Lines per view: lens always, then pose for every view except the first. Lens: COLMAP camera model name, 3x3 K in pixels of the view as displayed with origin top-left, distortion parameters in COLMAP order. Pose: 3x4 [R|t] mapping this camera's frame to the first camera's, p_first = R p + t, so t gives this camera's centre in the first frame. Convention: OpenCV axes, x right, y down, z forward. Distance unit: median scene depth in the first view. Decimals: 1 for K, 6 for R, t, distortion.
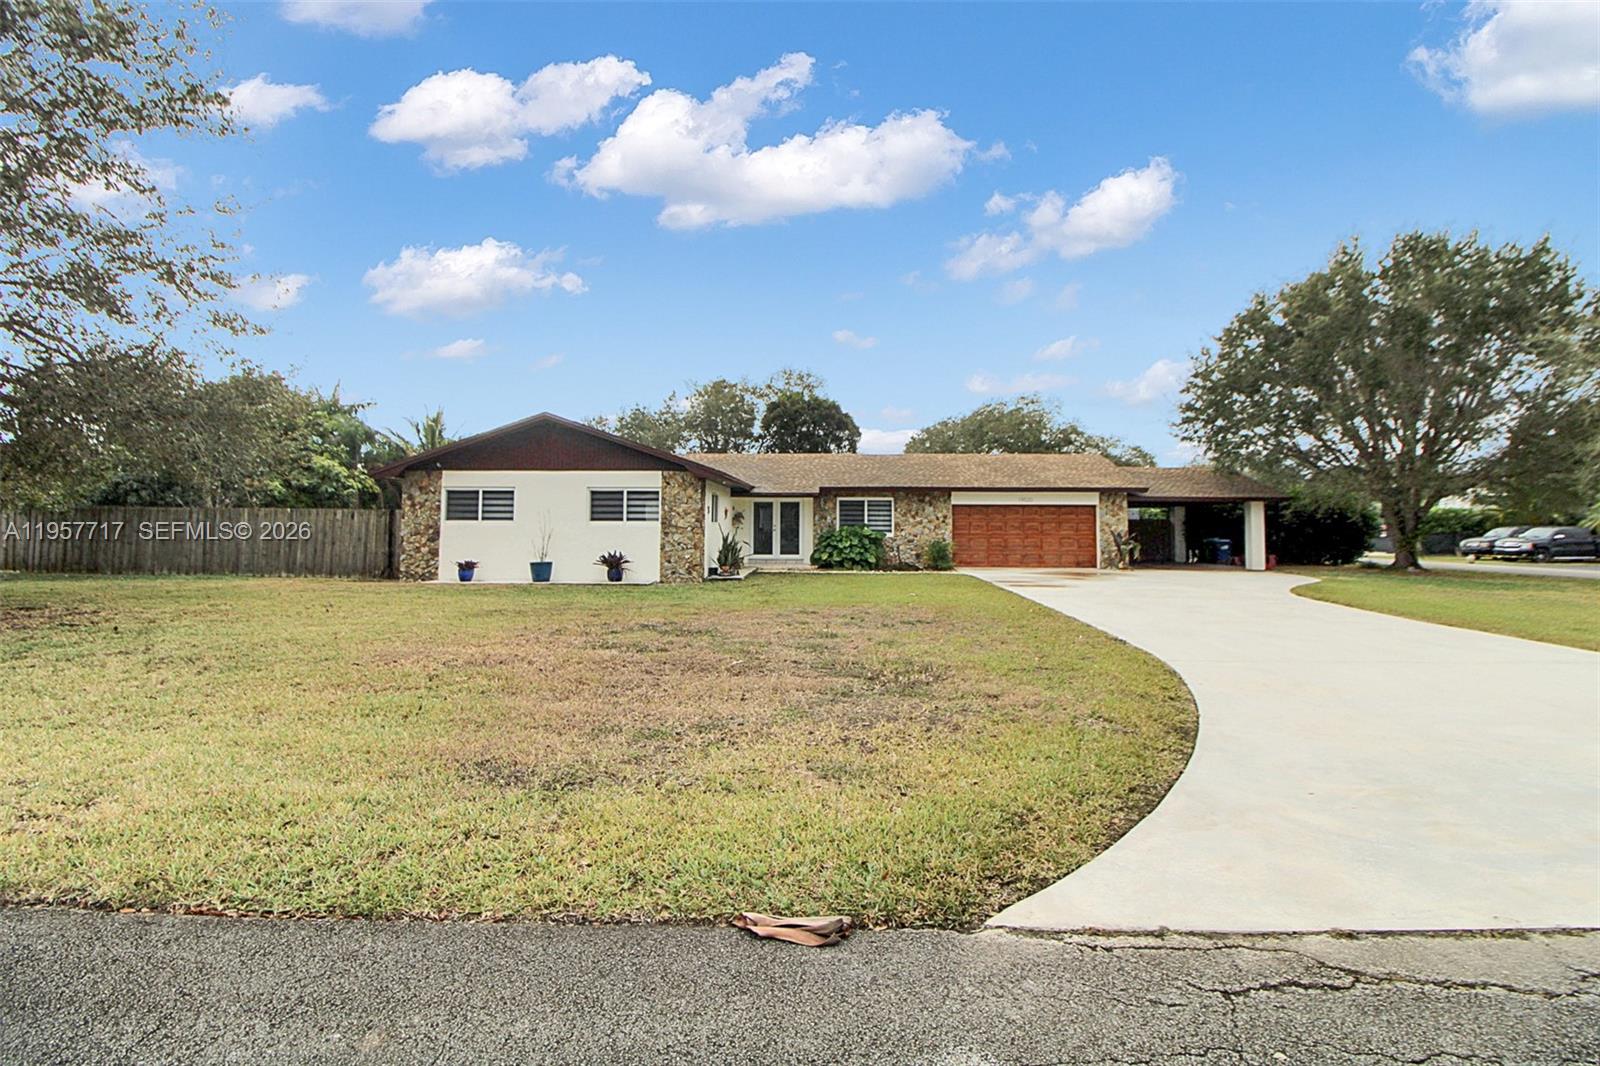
lens RADIAL K [[726.9, 0, 811.8], [0, 726.9, 492.8], [0, 0, 1]] dist [0.003209, -0.014706]
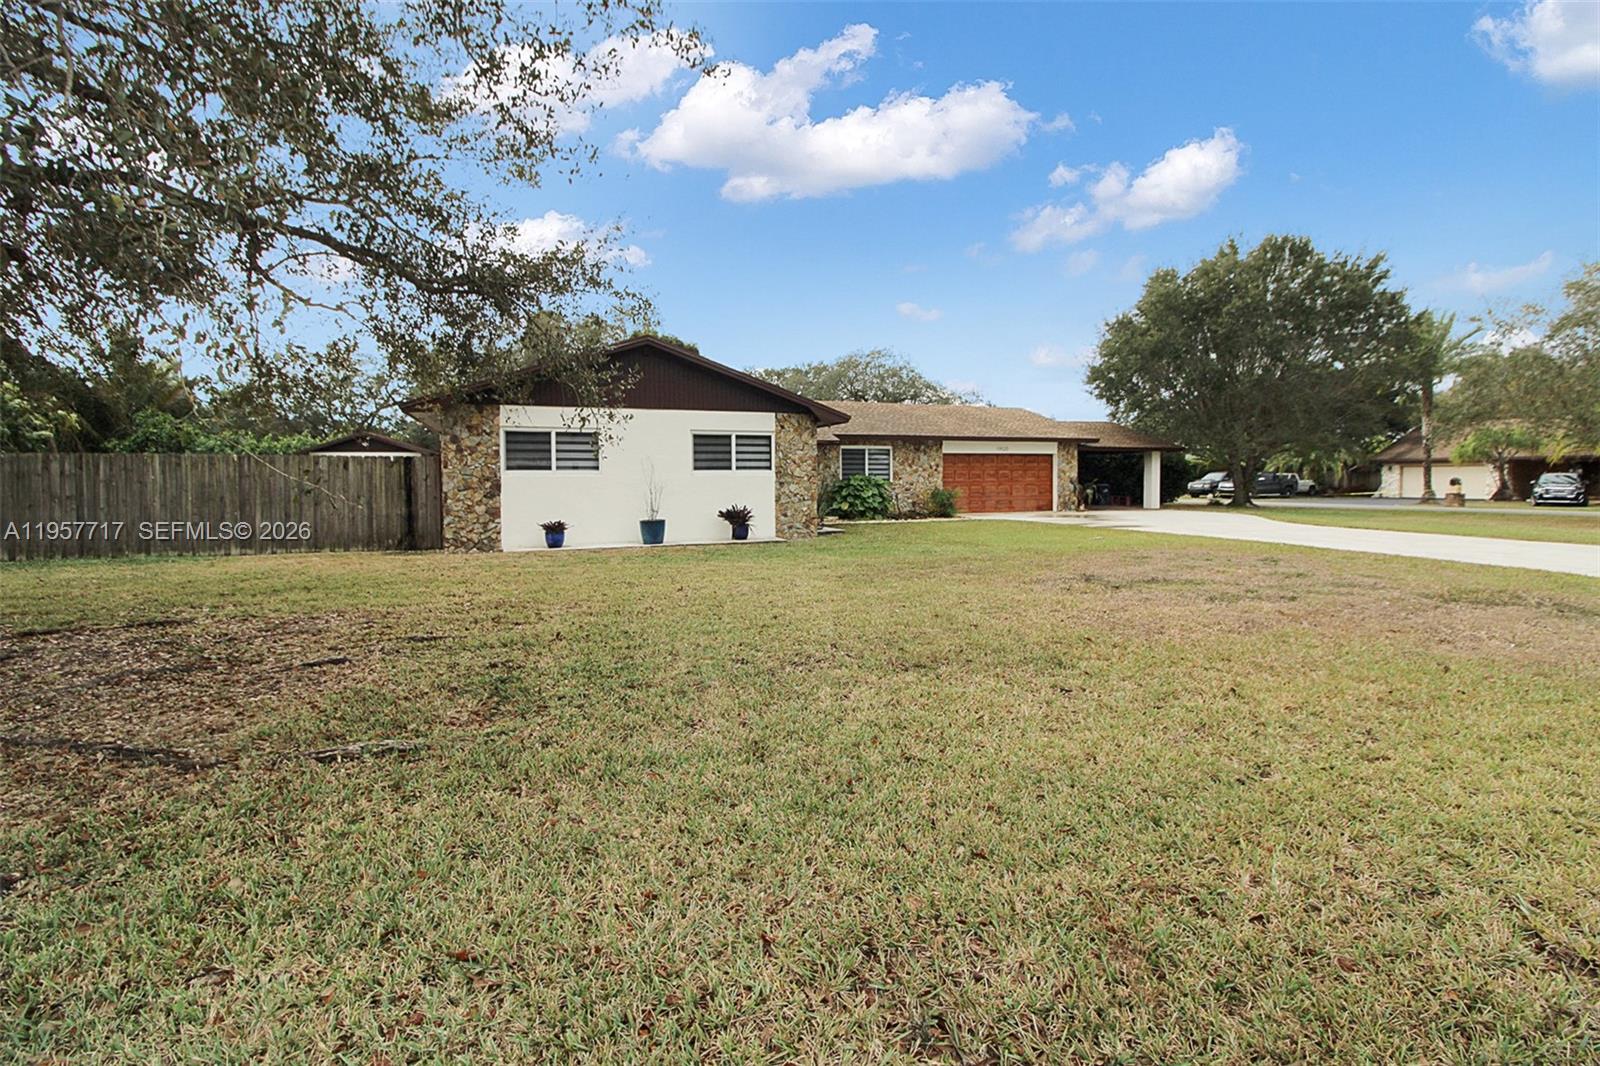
lens RADIAL K [[735.0, 0, 806.5], [0, 735.0, 508.5], [0, 0, 1]] dist [0.001240, -0.000121]
pose [[0.918875, -0.025655, 0.393713, -0.503001], [-0.008957, 0.996270, 0.085823, 0.008289], [-0.394446, -0.082387, 0.915218, 0.155614]]
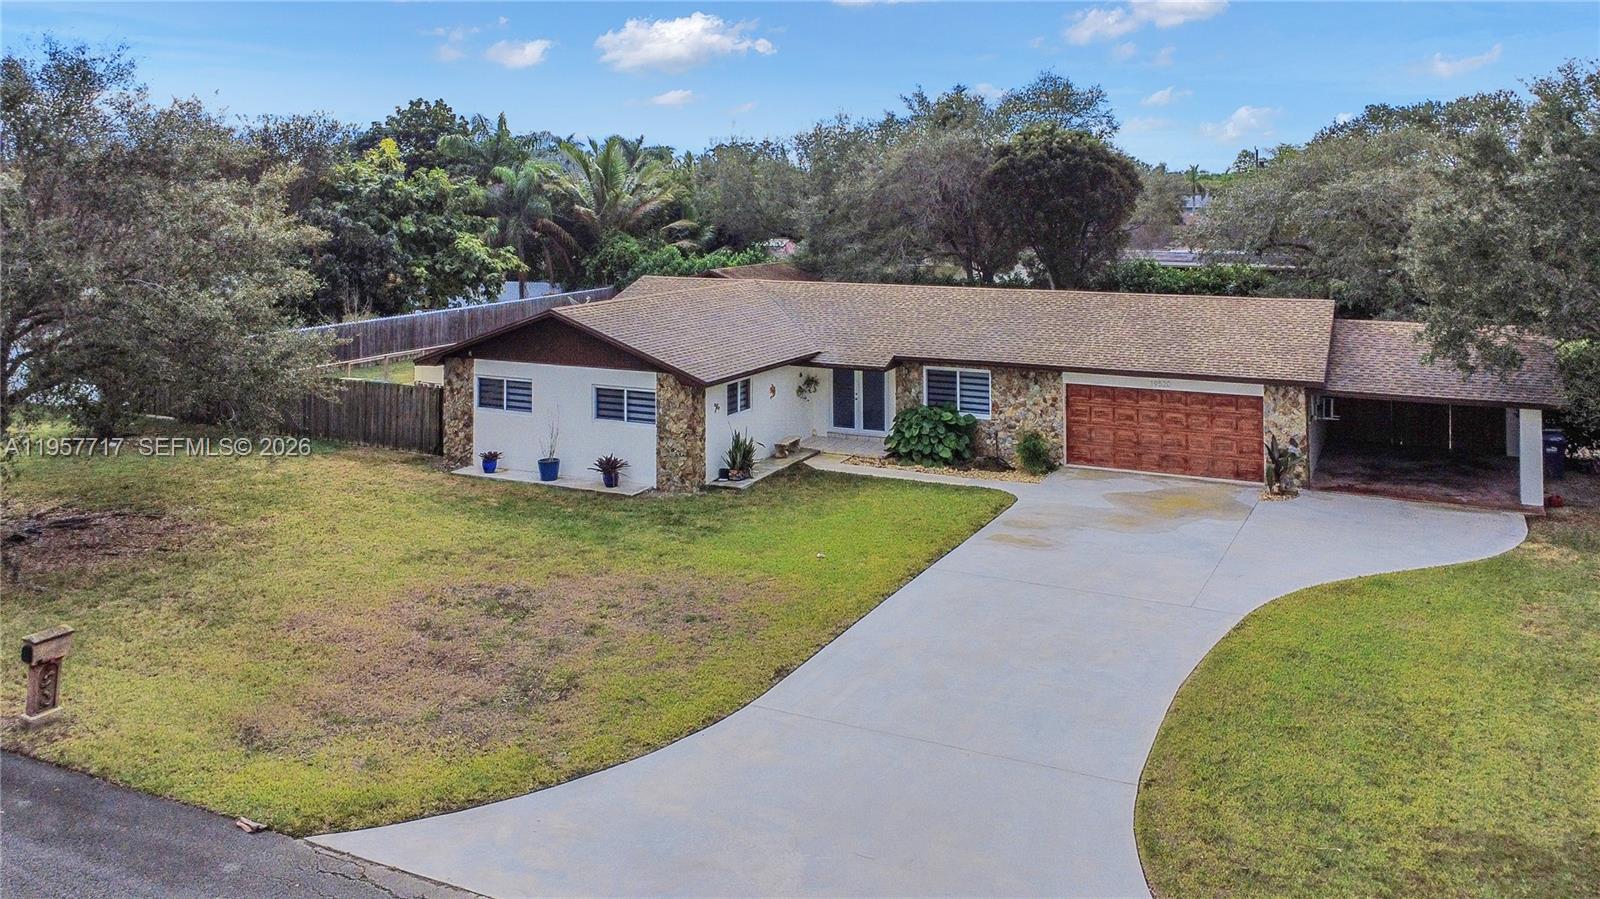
lens RADIAL K [[1240.9, 0, 801.4], [0, 1240.9, 186.2], [0, 0, 1]] dist [-0.001774, -0.001466]
pose [[0.912994, -0.006601, -0.407920, 0.608557], [0.024102, 0.998995, 0.037778, -0.318013], [0.407261, -0.044323, 0.912236, -0.383586]]
